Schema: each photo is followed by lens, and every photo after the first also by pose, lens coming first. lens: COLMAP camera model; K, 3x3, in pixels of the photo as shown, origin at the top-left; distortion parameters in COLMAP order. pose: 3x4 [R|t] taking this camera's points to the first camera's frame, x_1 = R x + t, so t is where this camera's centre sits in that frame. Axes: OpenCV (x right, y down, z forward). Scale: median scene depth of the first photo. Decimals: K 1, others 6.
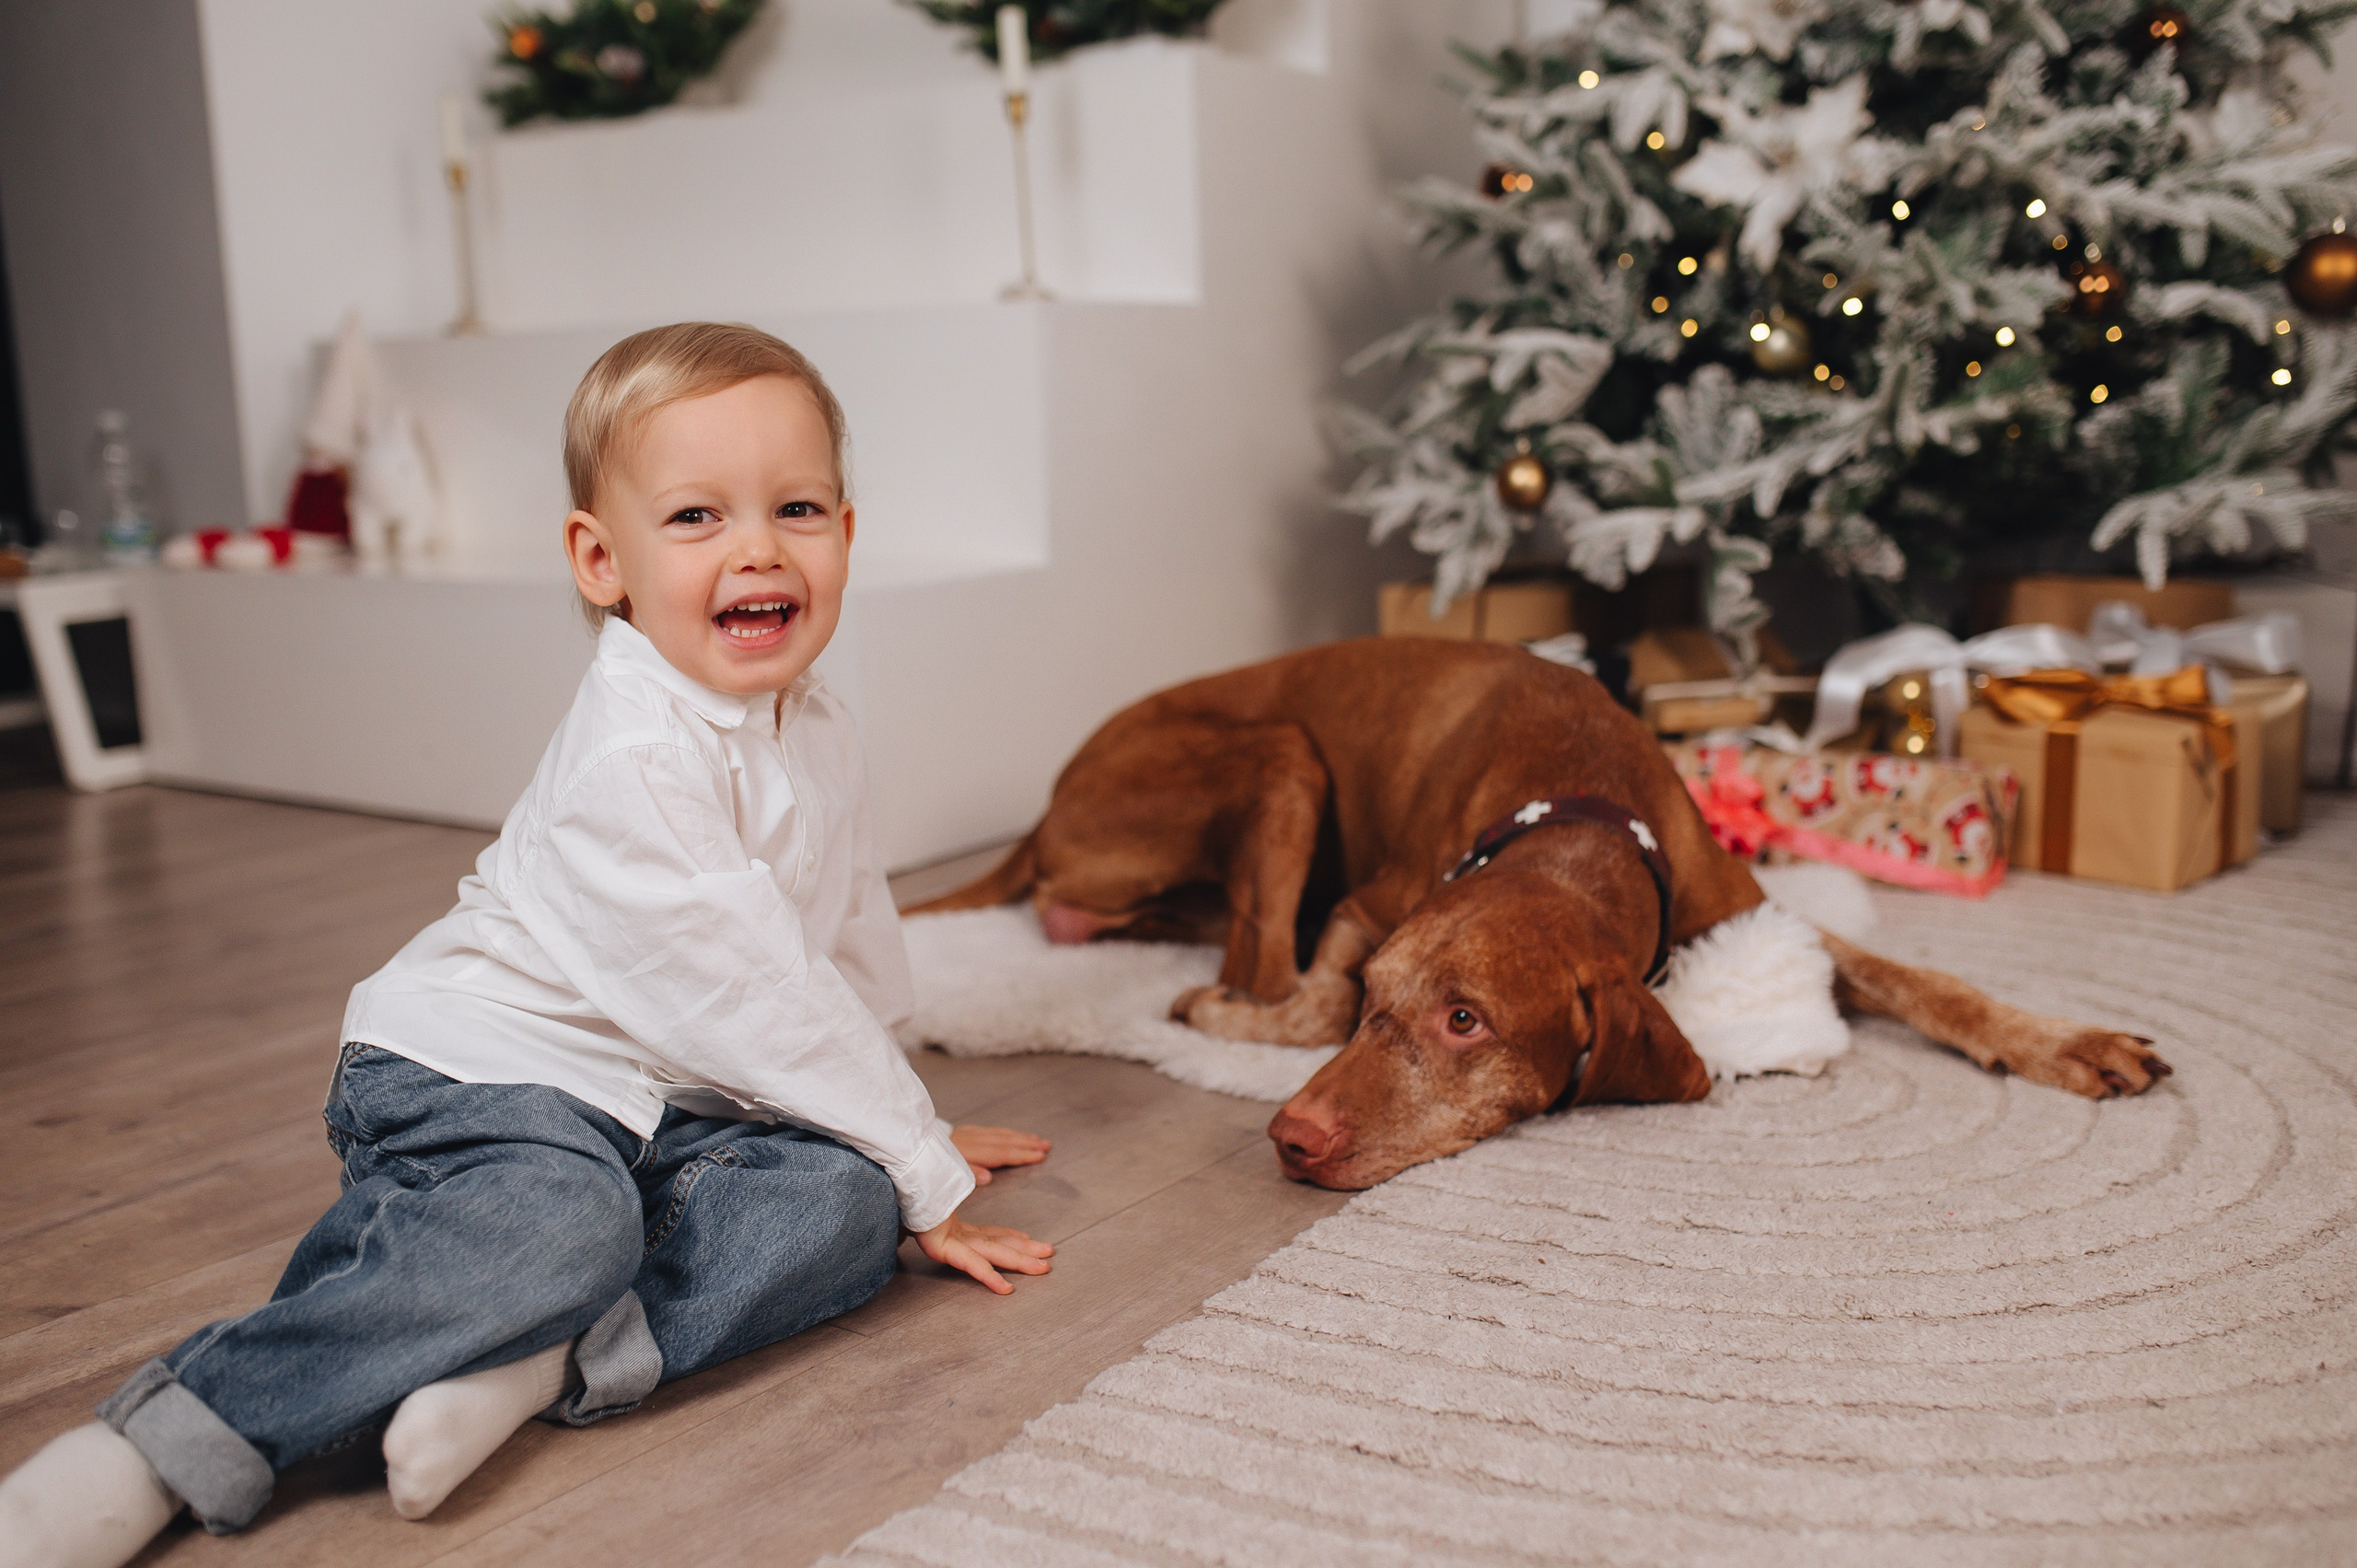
lens RADIAL K [[2251.3, 0, 1178.2], [0, 2251.3, 817.1], [0, 0, 1]] dist [-0.070676, 0.096200]
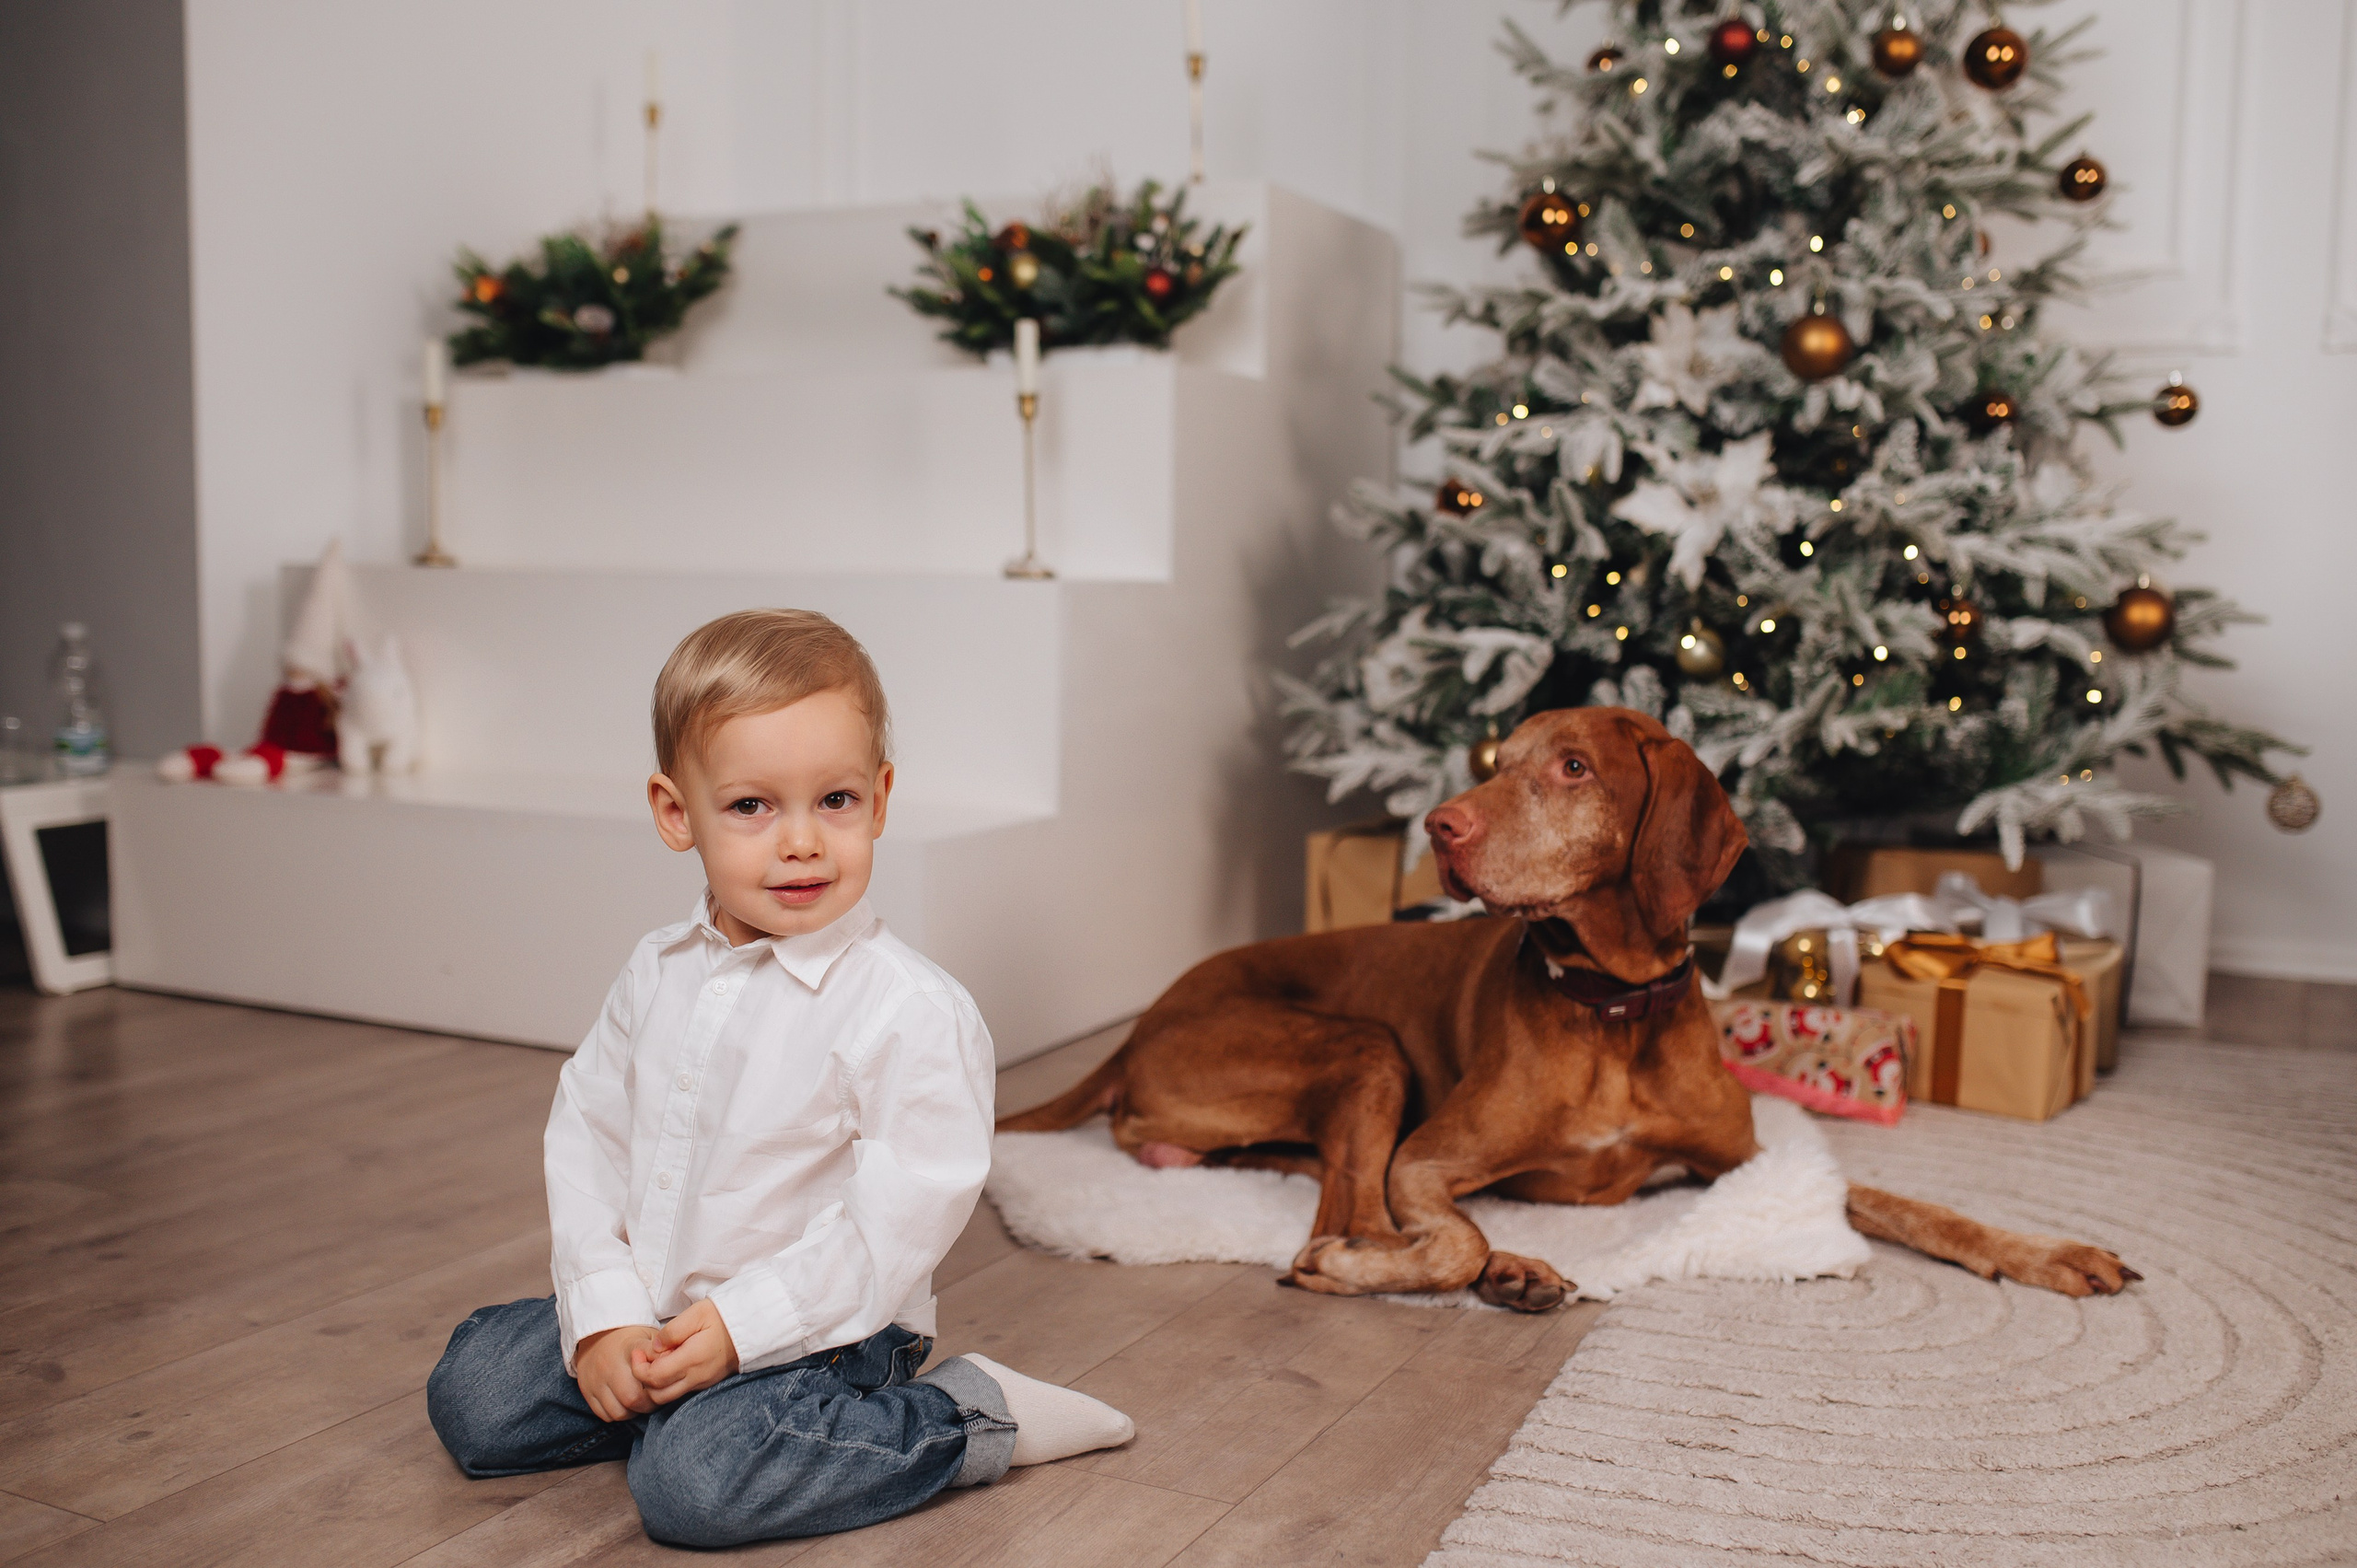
lens RADIAL K [[2251.3, 0, 1178.2], [0, 2251.3, 817.1], [0, 0, 1]] dist [-0.070676, 0.096200]
pose [[0.985998, 0.028759, 0.164261, -0.207782], [-0.015258, 0.996443, -0.082871, -0.022019], [-0.166060, 0.079204, 0.982930, -0.124075]]
